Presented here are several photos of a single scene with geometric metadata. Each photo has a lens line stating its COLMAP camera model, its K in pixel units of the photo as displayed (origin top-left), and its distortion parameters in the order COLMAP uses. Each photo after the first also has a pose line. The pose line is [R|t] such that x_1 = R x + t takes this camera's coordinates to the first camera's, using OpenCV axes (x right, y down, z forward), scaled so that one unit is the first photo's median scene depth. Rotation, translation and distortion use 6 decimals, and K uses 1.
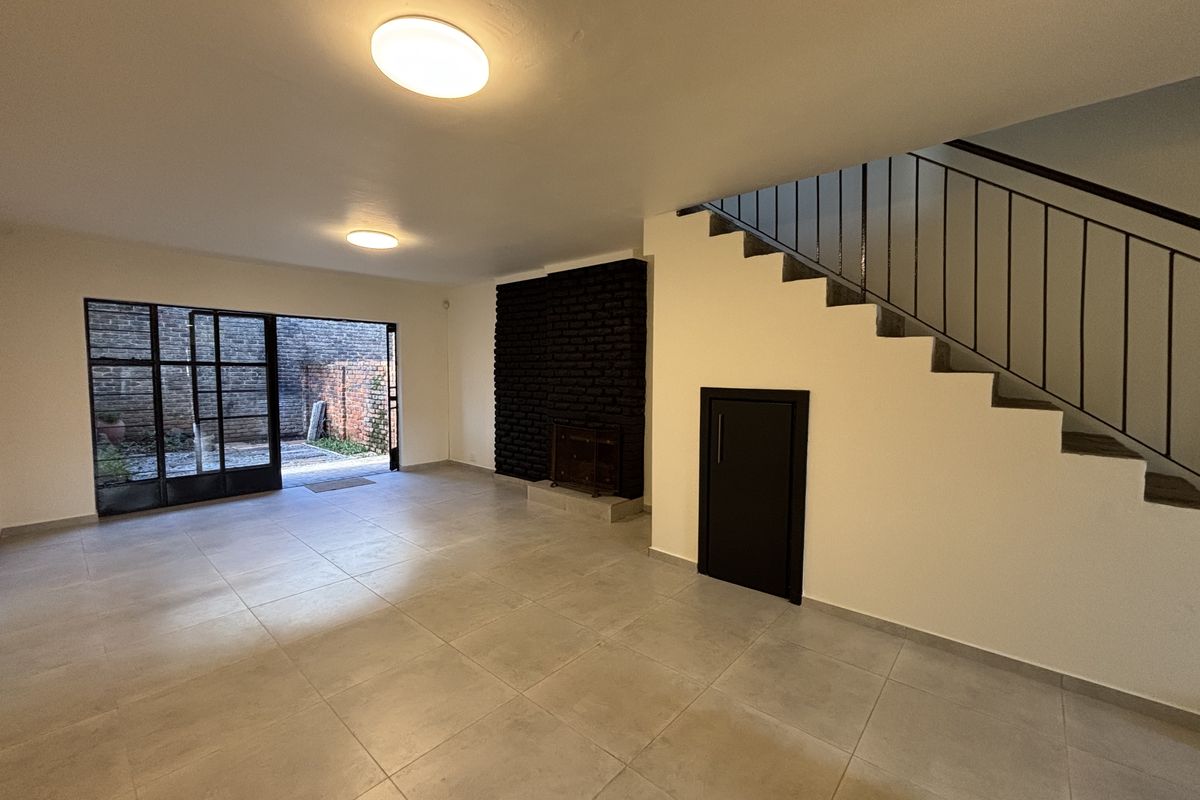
lens RADIAL K [[486.5, 0, 590.8], [0, 486.5, 406.5], [0, 0, 1]] dist [0.002652, -0.000681]
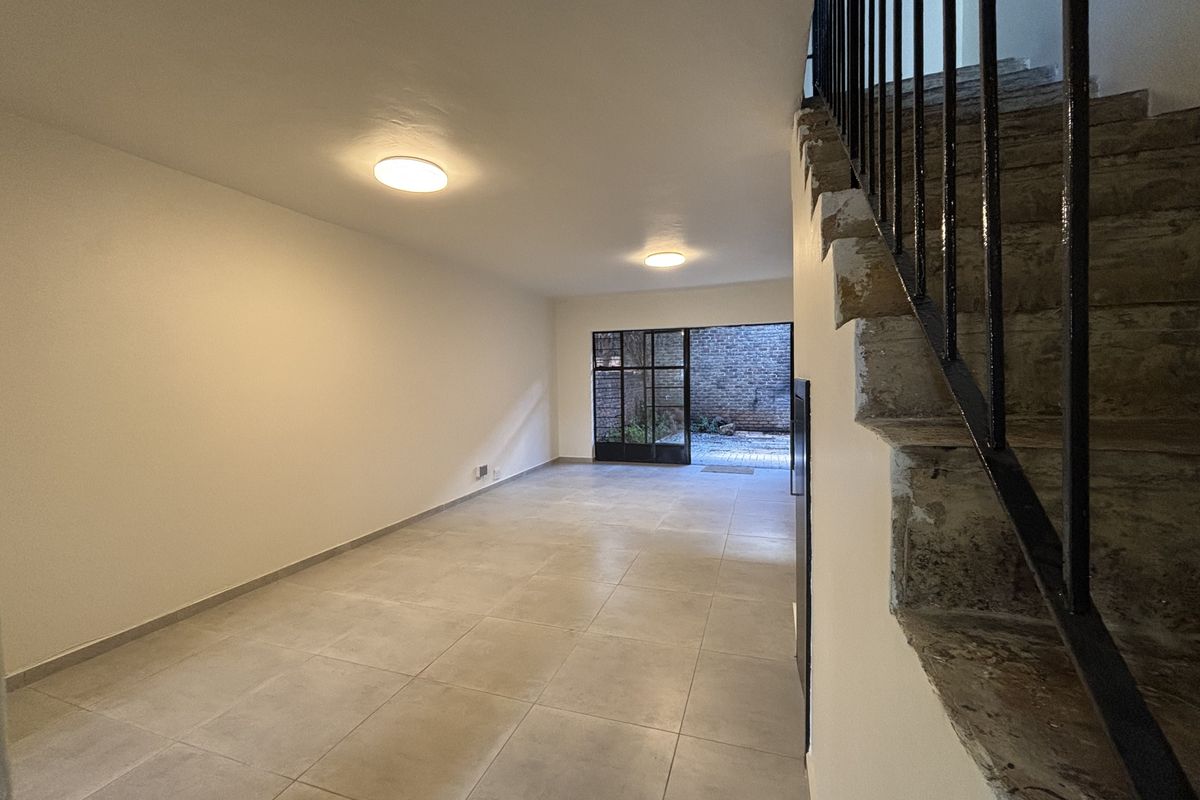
lens RADIAL K [[486.5, 0, 605.3], [0, 486.5, 390.8], [0, 0, 1]] dist [0.002652, -0.000681]
pose [[0.396078, 0.015571, -0.918085, 0.494078], [-0.051087, 0.998681, -0.005102, -0.006229], [0.916794, 0.048923, 0.396351, 0.320222]]
